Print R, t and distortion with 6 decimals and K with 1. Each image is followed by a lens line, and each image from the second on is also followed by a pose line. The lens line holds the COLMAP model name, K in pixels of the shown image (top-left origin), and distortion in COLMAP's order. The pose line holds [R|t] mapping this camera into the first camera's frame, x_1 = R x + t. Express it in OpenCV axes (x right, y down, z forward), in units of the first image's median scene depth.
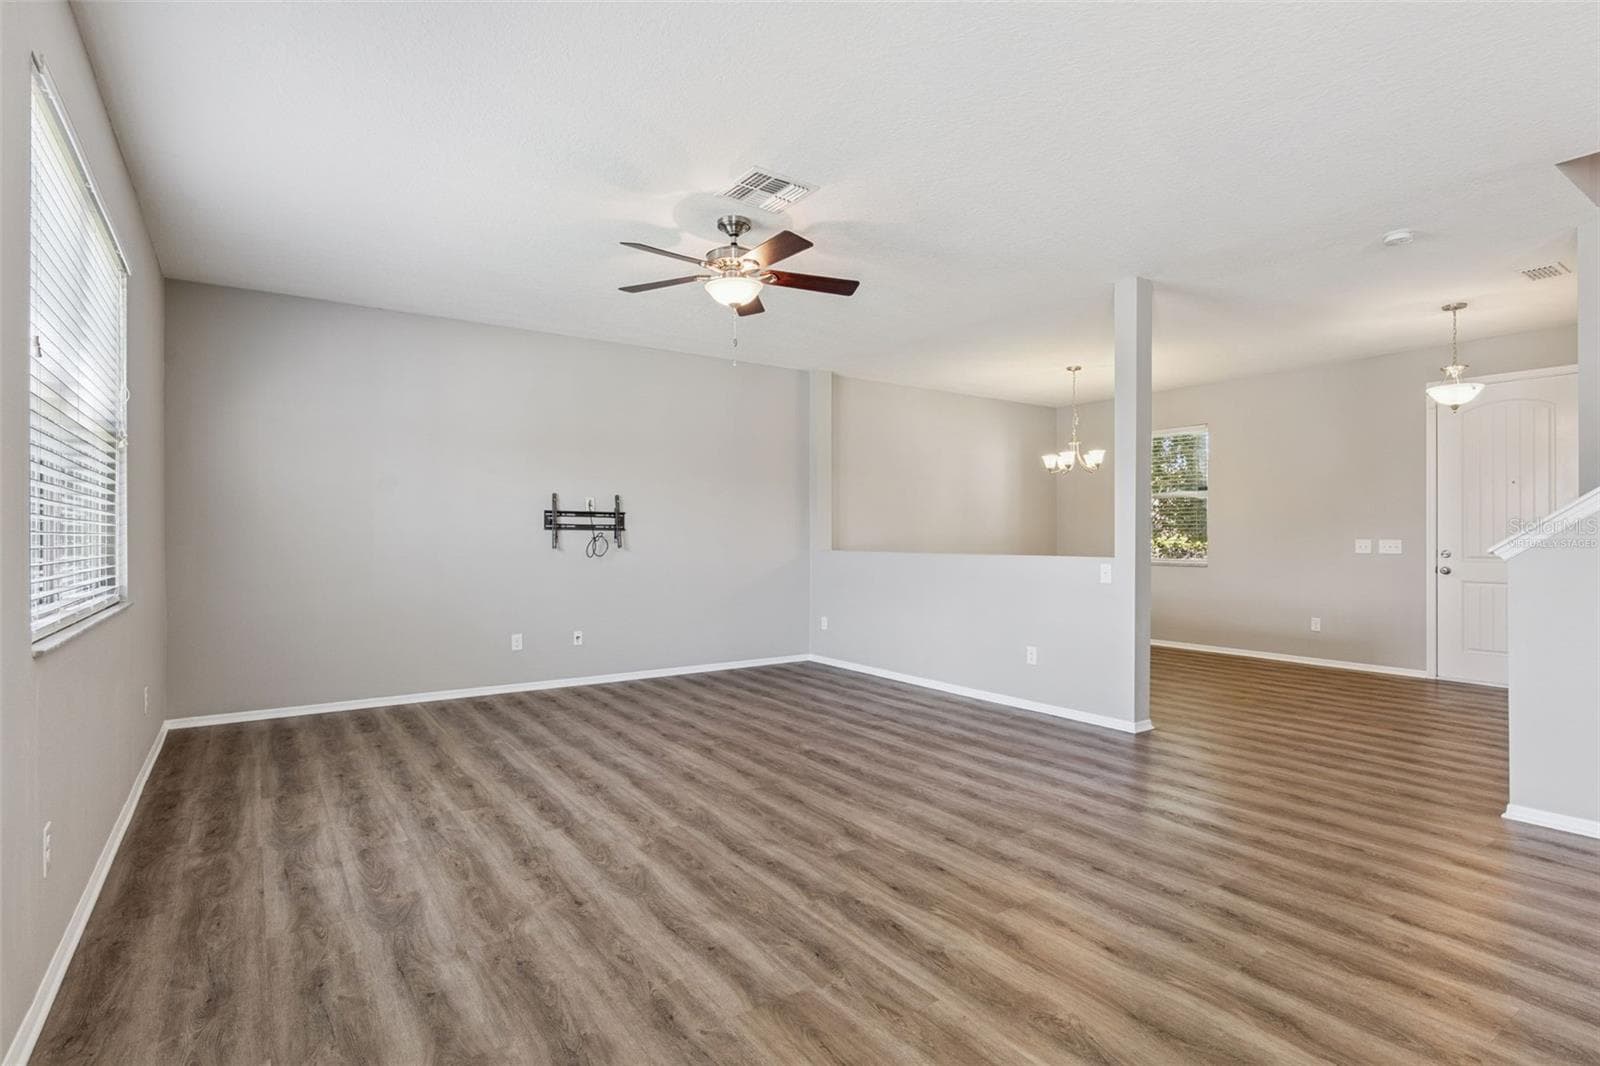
lens RADIAL K [[742.7, 0, 796.1], [0, 742.7, 536.1], [0, 0, 1]] dist [-0.018641, 0.000553]
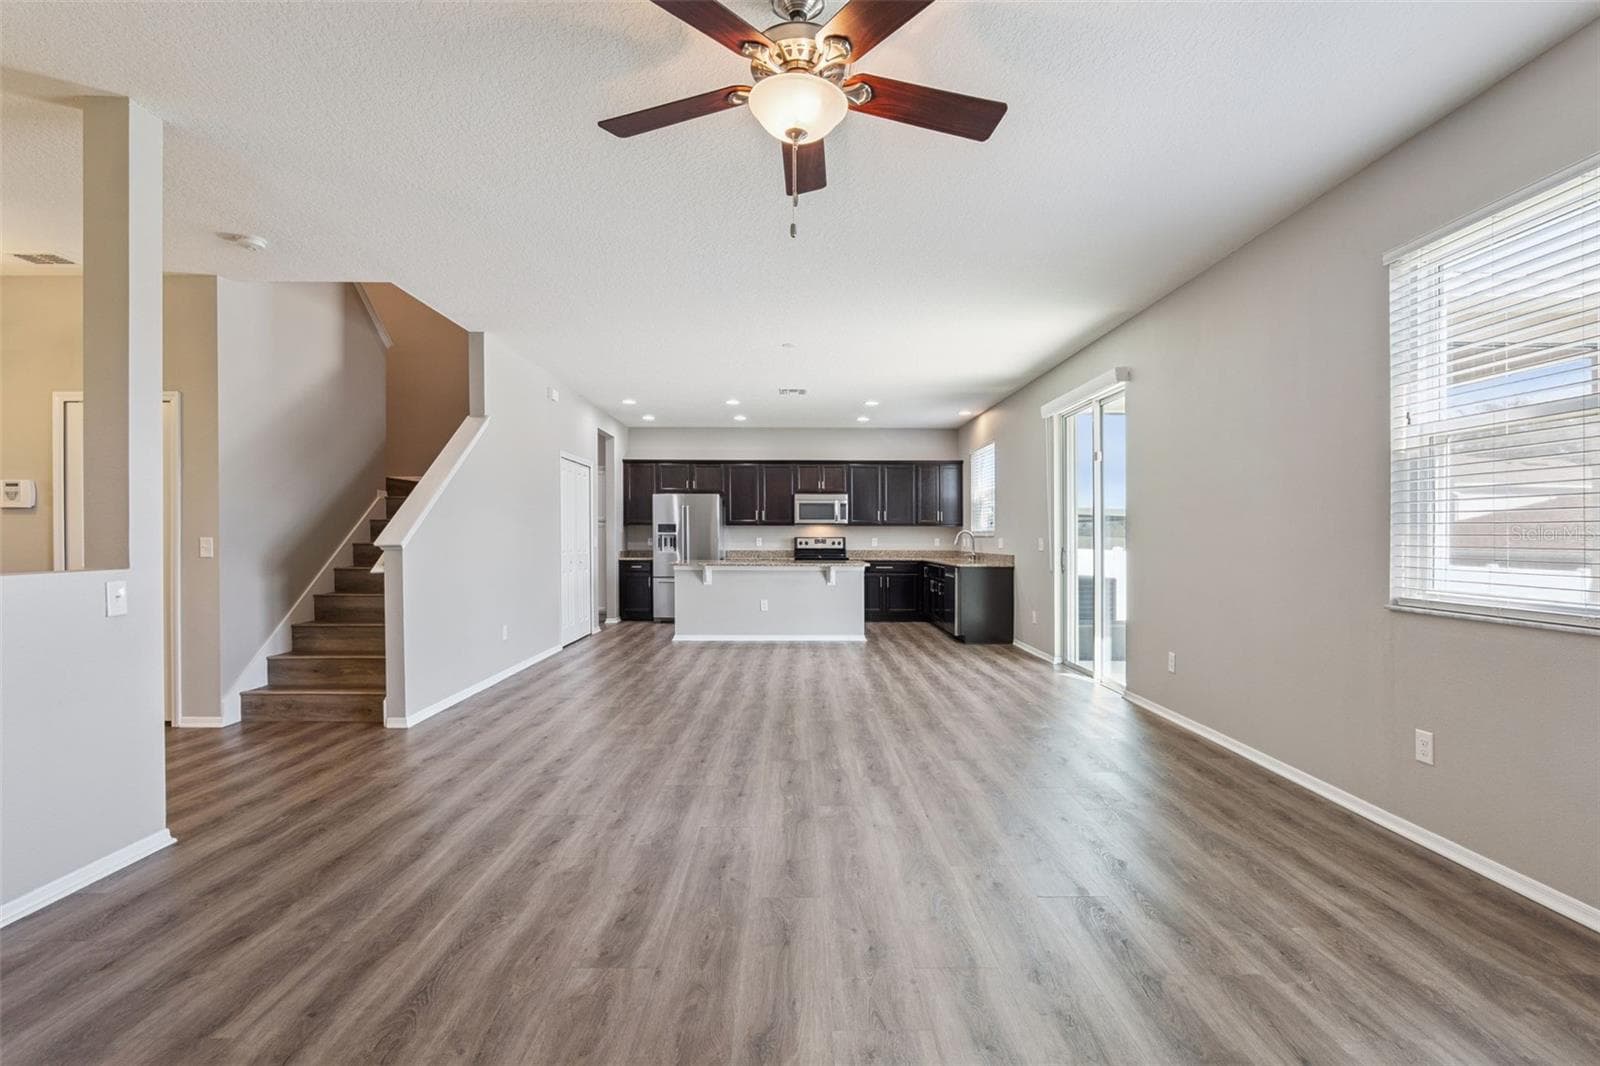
lens RADIAL K [[742.7, 0, 793.5], [0, 742.7, 535.6], [0, 0, 1]] dist [-0.018641, 0.000553]
pose [[-0.816391, -0.003590, 0.577489, -0.504867], [-0.005664, 0.999982, -0.001790, 0.002121], [-0.577472, -0.004733, -0.816397, 1.800994]]
